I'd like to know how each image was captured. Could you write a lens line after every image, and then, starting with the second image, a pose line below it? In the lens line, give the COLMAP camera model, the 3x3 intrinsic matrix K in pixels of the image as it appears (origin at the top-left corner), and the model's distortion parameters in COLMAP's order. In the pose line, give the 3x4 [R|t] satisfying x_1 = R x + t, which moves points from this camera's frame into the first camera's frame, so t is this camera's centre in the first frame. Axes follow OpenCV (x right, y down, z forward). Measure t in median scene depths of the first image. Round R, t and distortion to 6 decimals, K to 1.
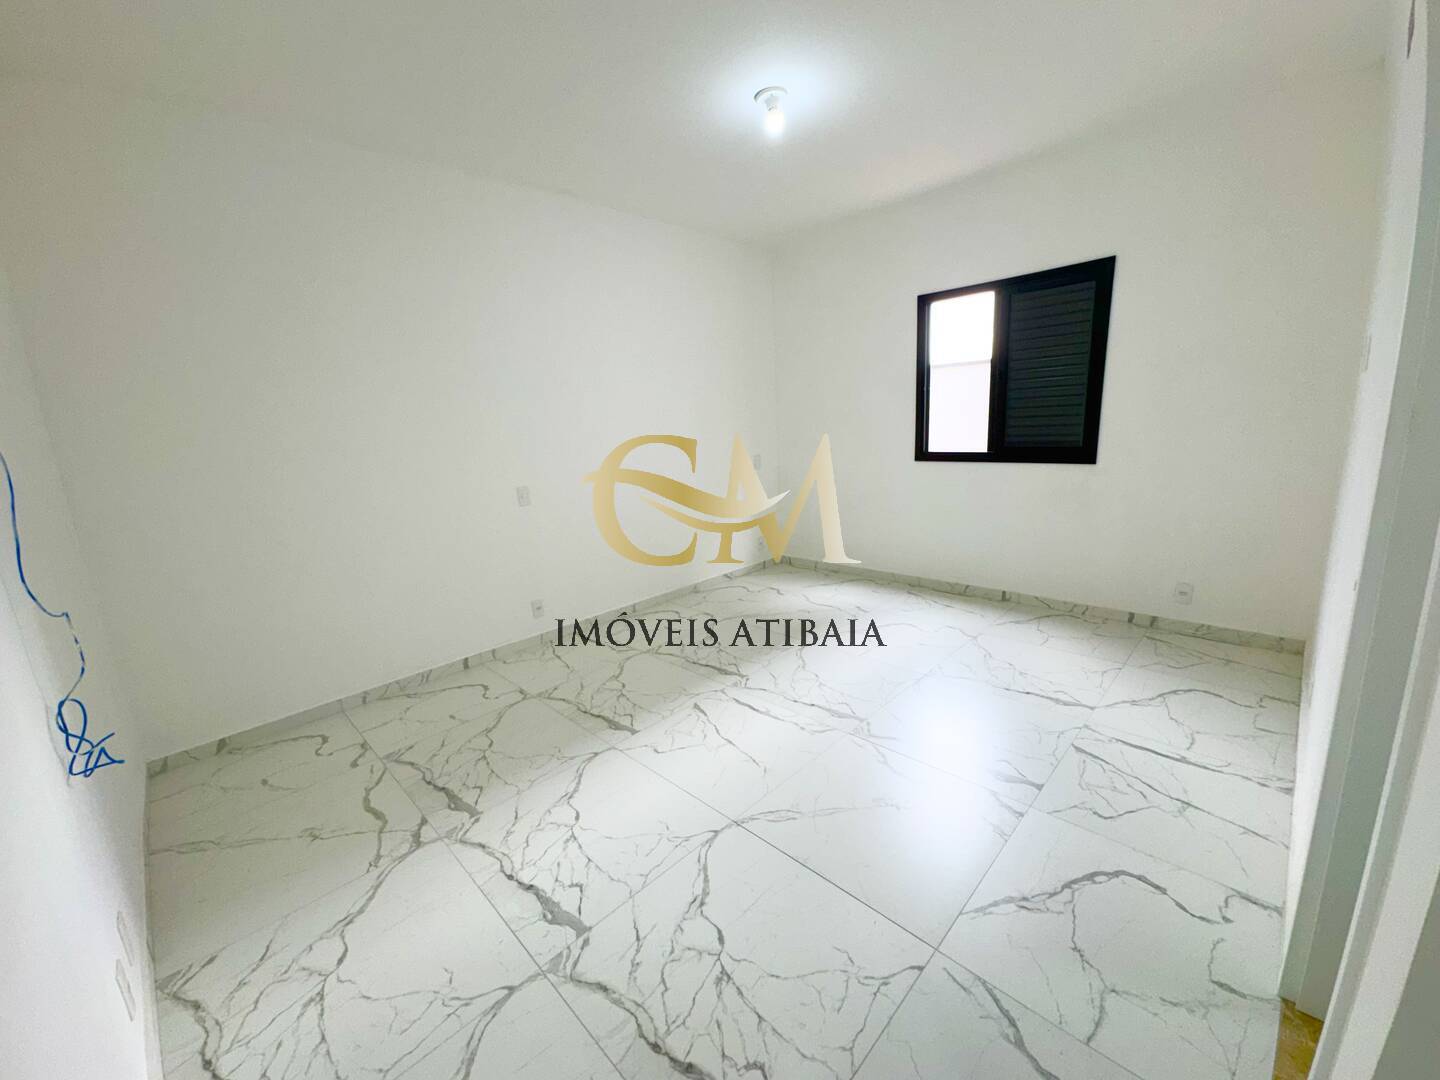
lens RADIAL K [[575.8, 0, 718.4], [0, 575.8, 539.8], [0, 0, 1]] dist [-0.002518, 0.000218]
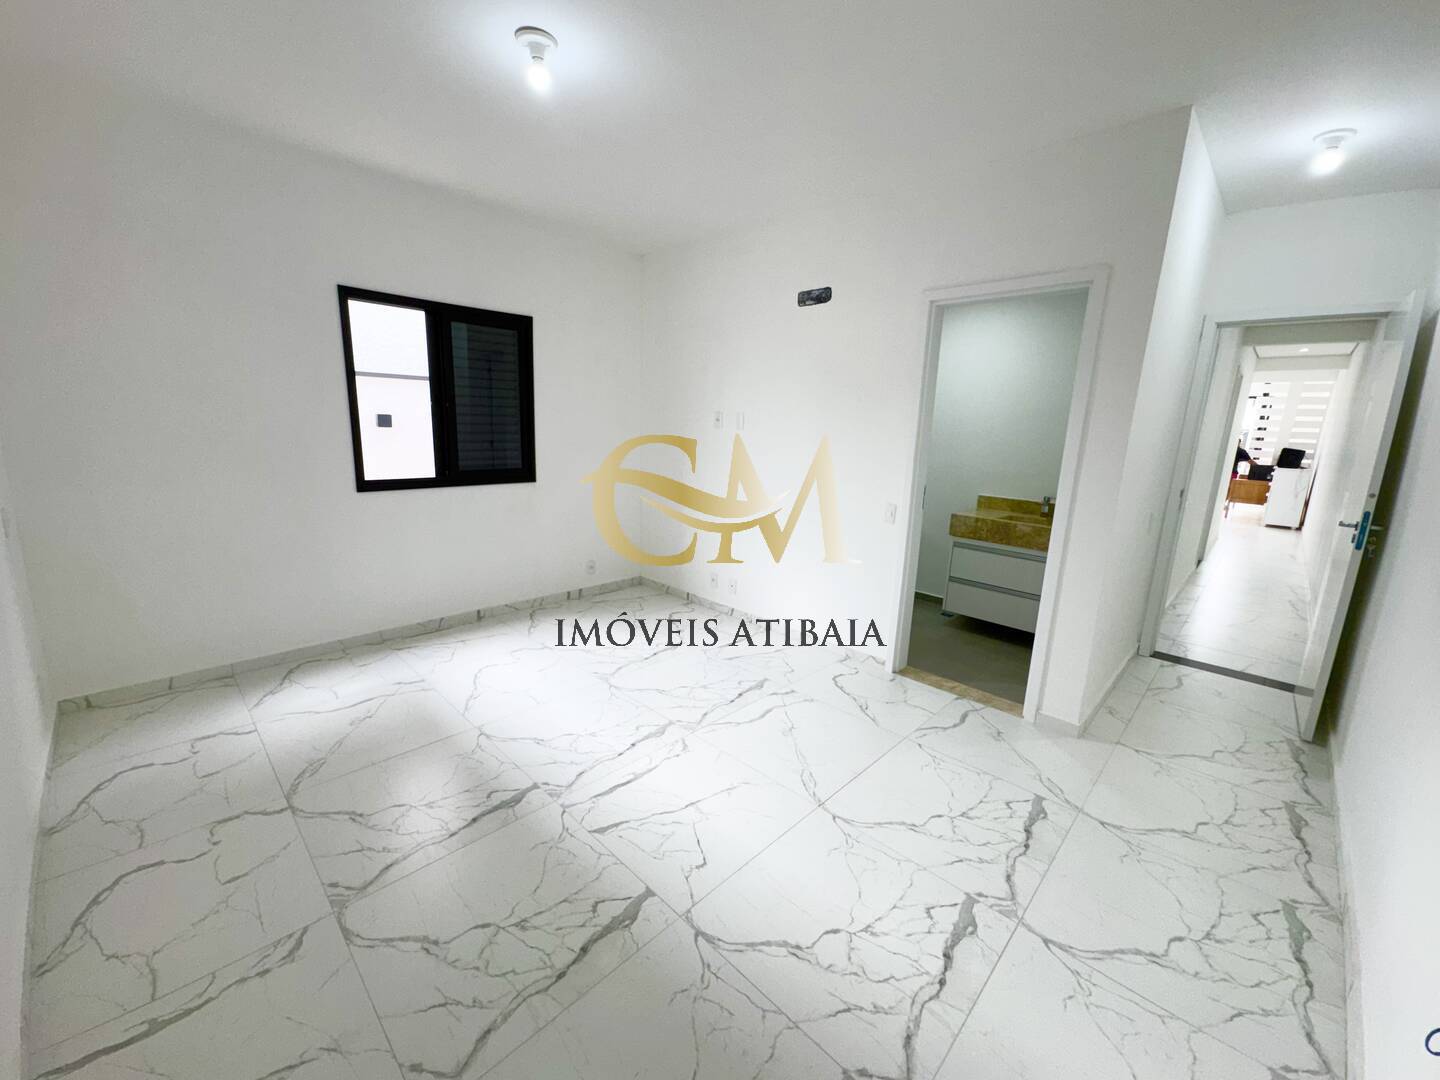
lens RADIAL K [[575.8, 0, 718.4], [0, 575.8, 539.8], [0, 0, 1]] dist [-0.002518, 0.000218]
pose [[-0.027516, -0.146475, 0.988832, -0.616320], [0.178016, 0.972676, 0.149036, -0.132678], [-0.983643, 0.180128, -0.000690, 0.678182]]
